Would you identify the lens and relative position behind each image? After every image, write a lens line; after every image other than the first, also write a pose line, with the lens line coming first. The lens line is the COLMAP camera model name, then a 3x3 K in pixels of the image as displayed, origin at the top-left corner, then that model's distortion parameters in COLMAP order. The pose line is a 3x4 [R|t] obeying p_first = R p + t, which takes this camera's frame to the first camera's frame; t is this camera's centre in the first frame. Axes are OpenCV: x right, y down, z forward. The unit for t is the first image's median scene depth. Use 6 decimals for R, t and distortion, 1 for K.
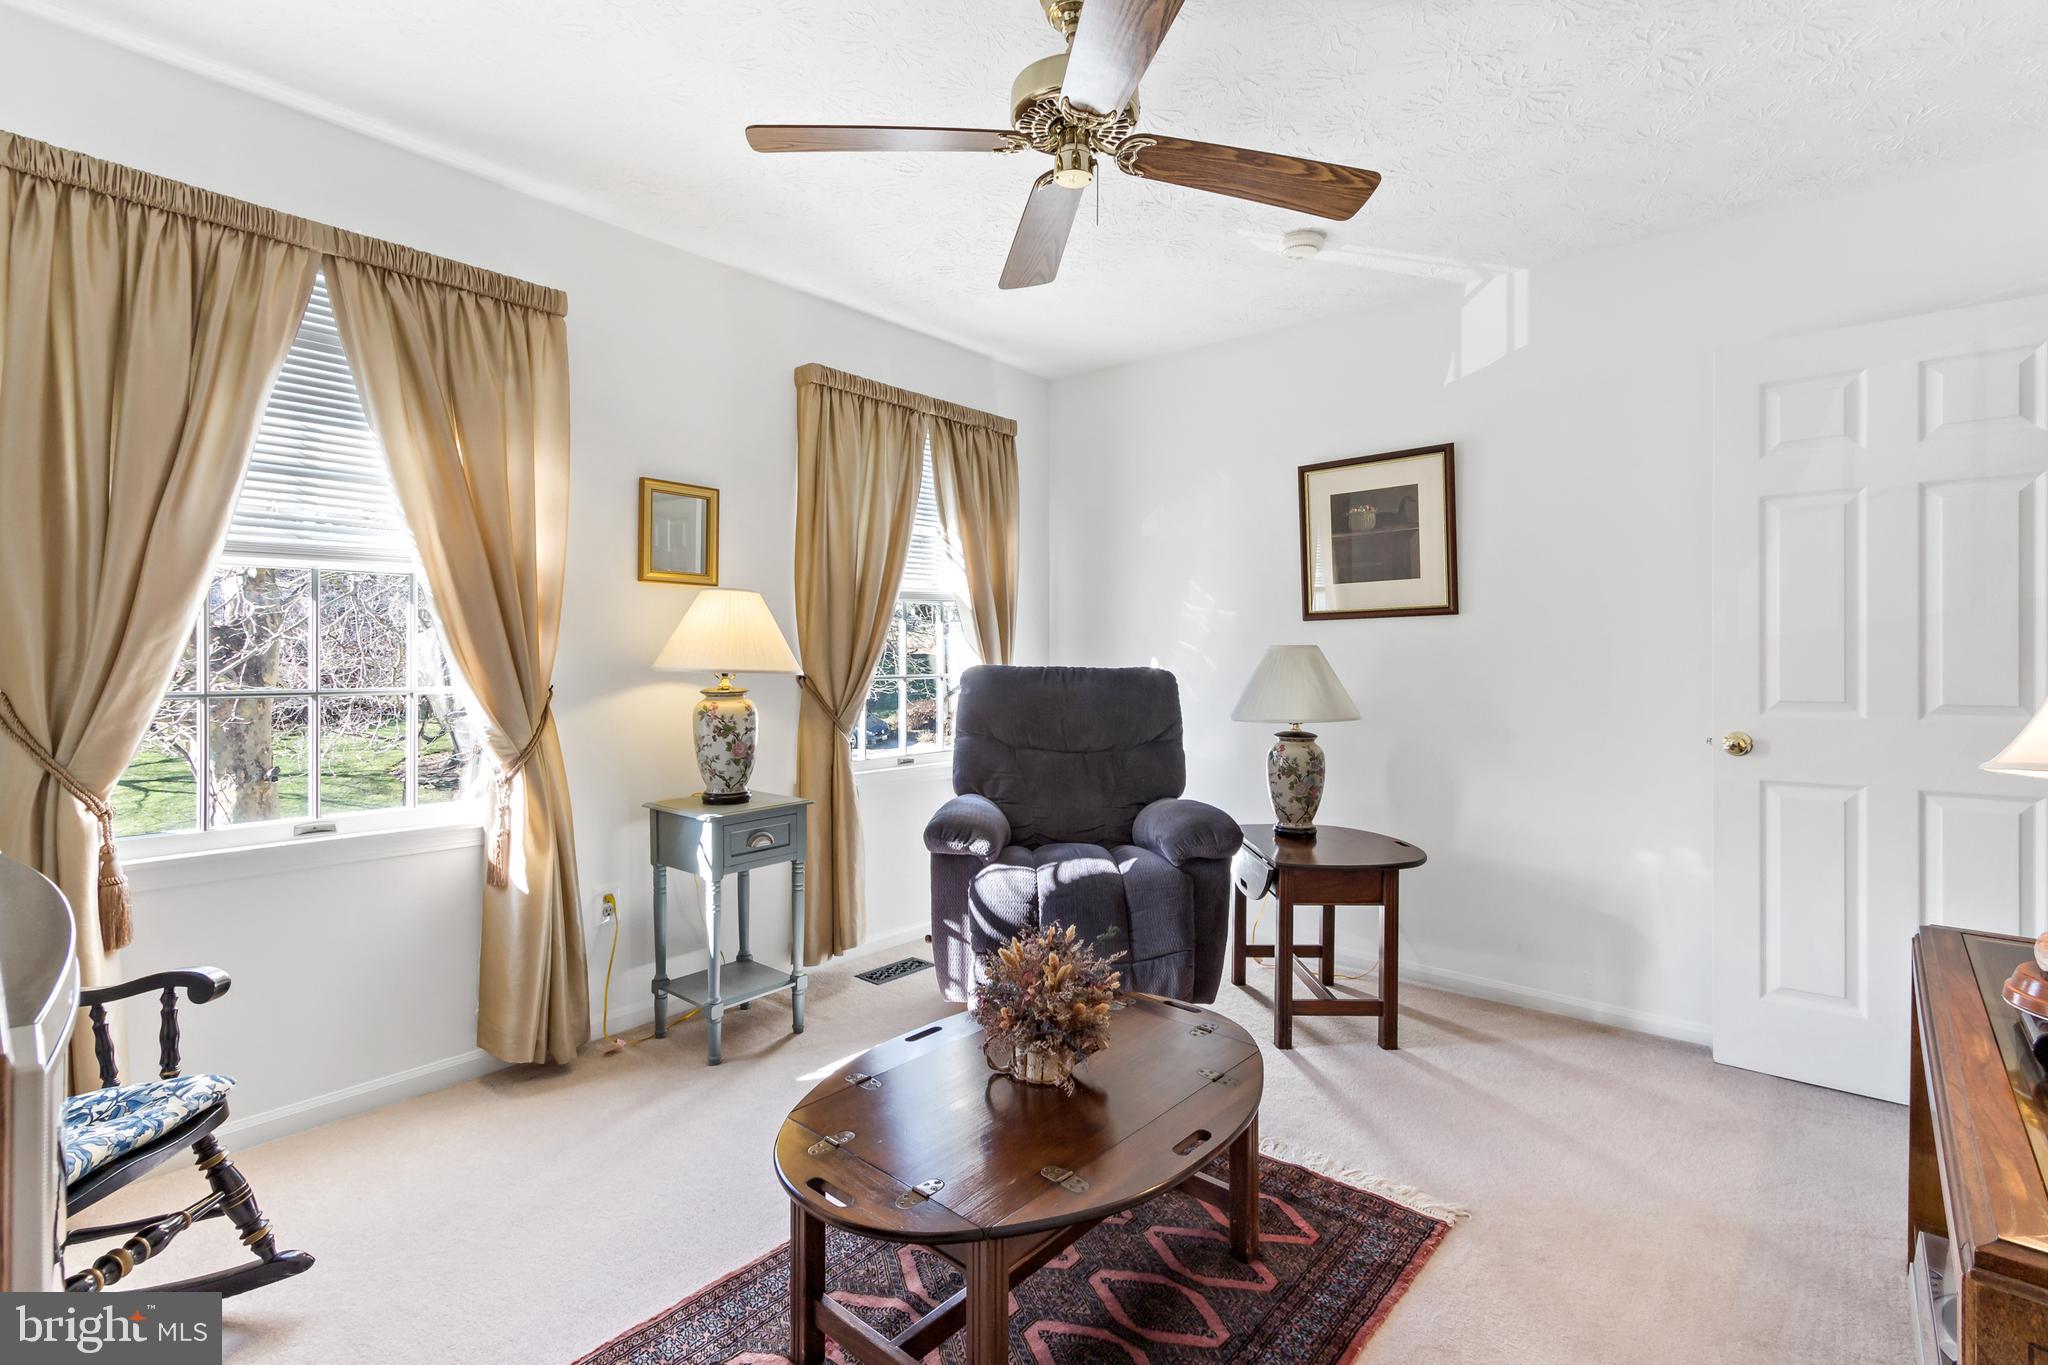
lens RADIAL K [[939.5, 0, 1034.8], [0, 939.5, 661.7], [0, 0, 1]] dist [0.000135, 0.000324]
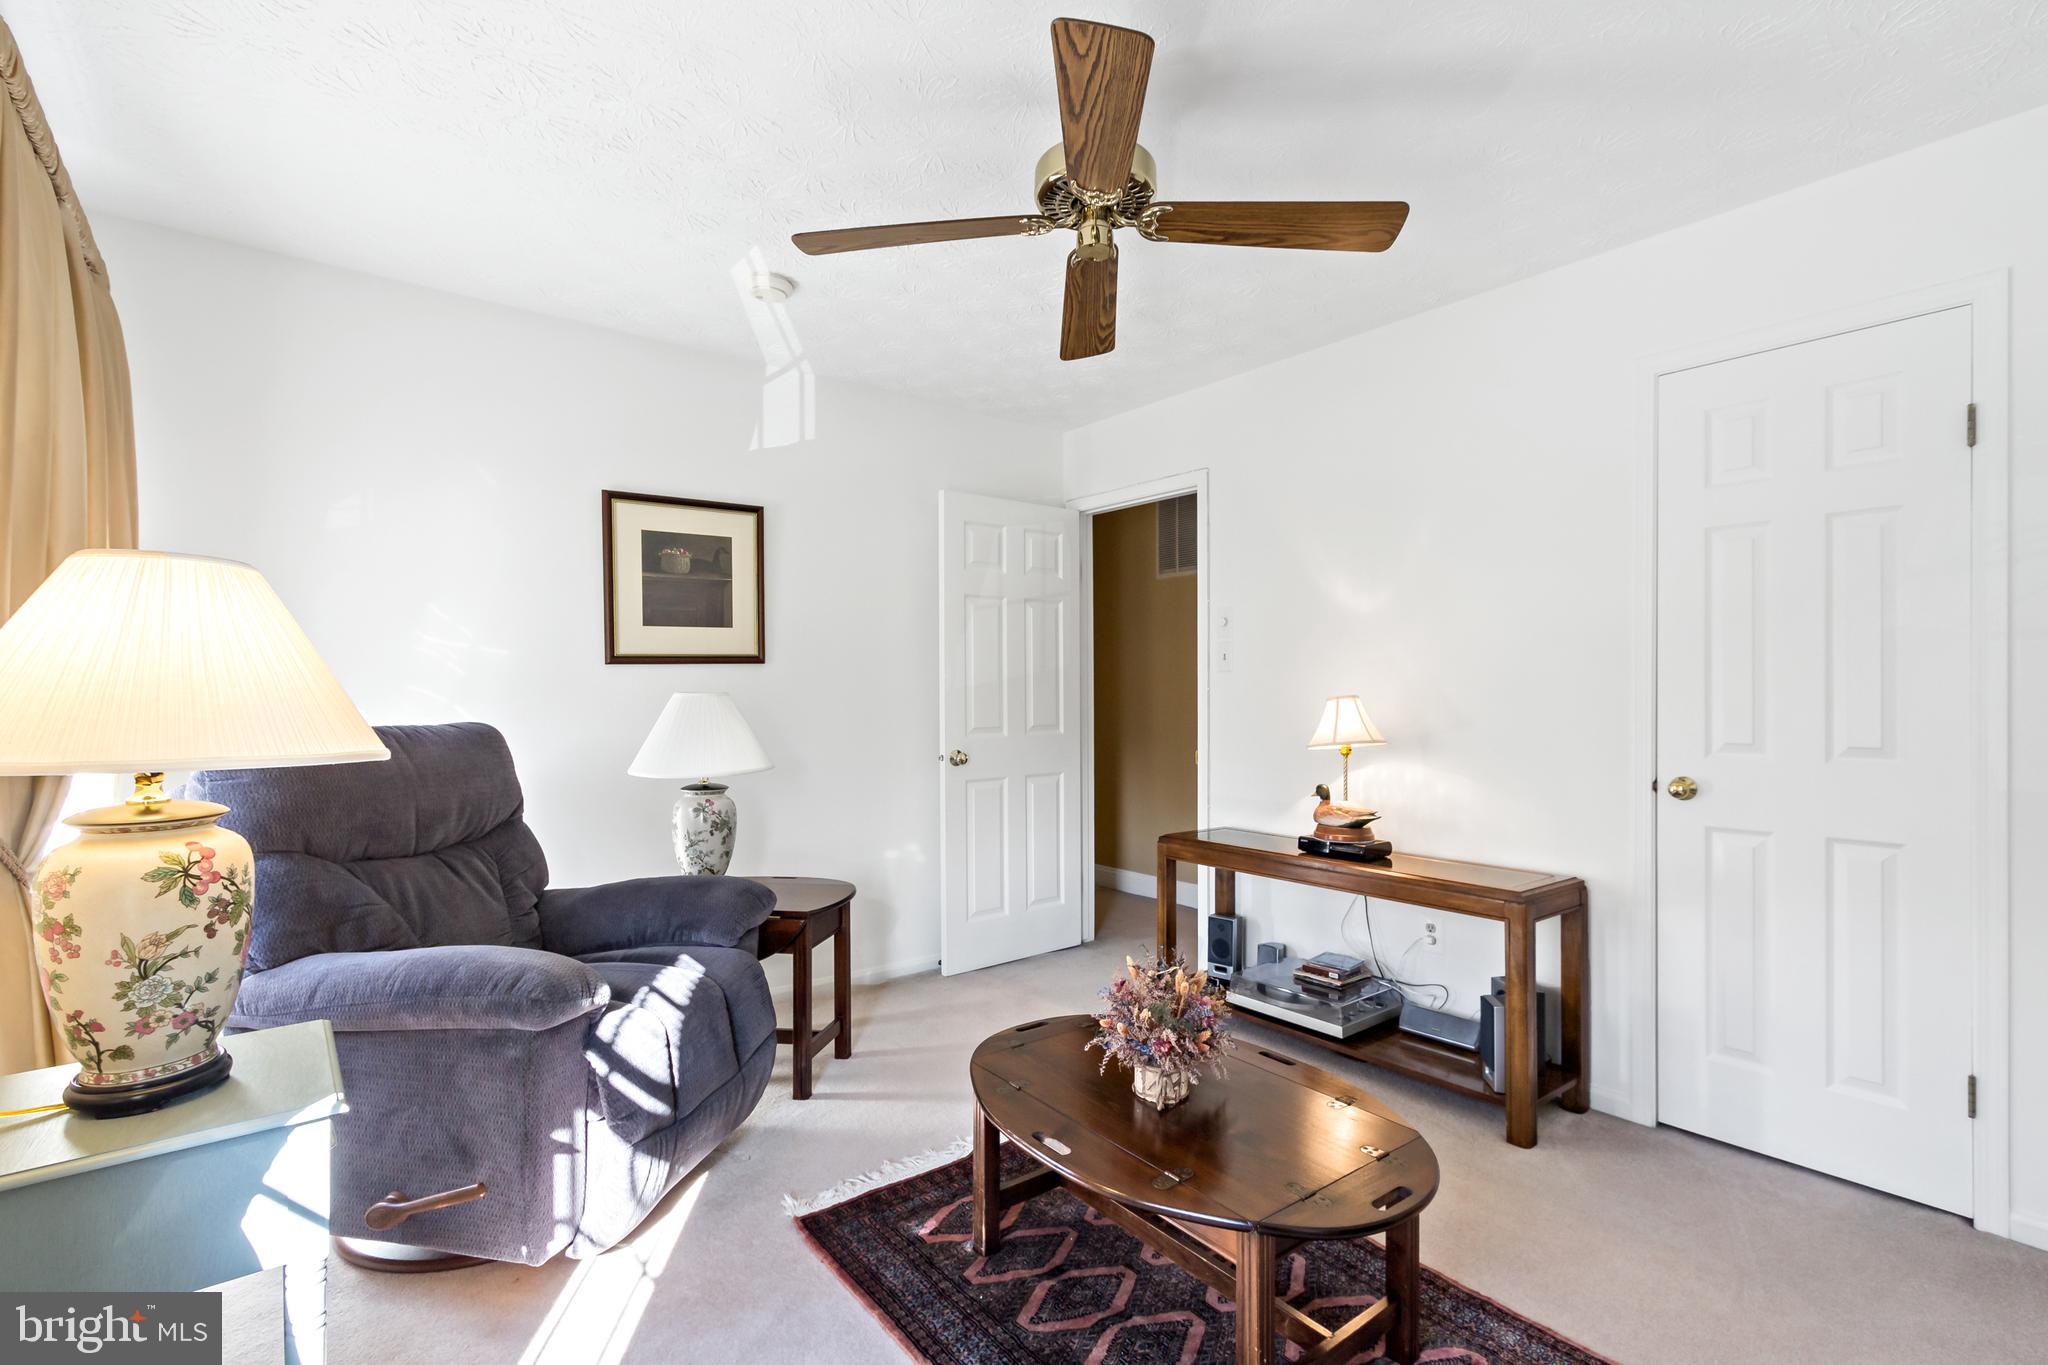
lens RADIAL K [[939.5, 0, 1025.9], [0, 939.5, 694.0], [0, 0, 1]] dist [0.000135, 0.000324]
pose [[0.188963, -0.005524, 0.981969, -0.525375], [0.015357, 0.999879, 0.002670, -0.012150], [-0.981864, 0.014576, 0.189025, 0.454916]]
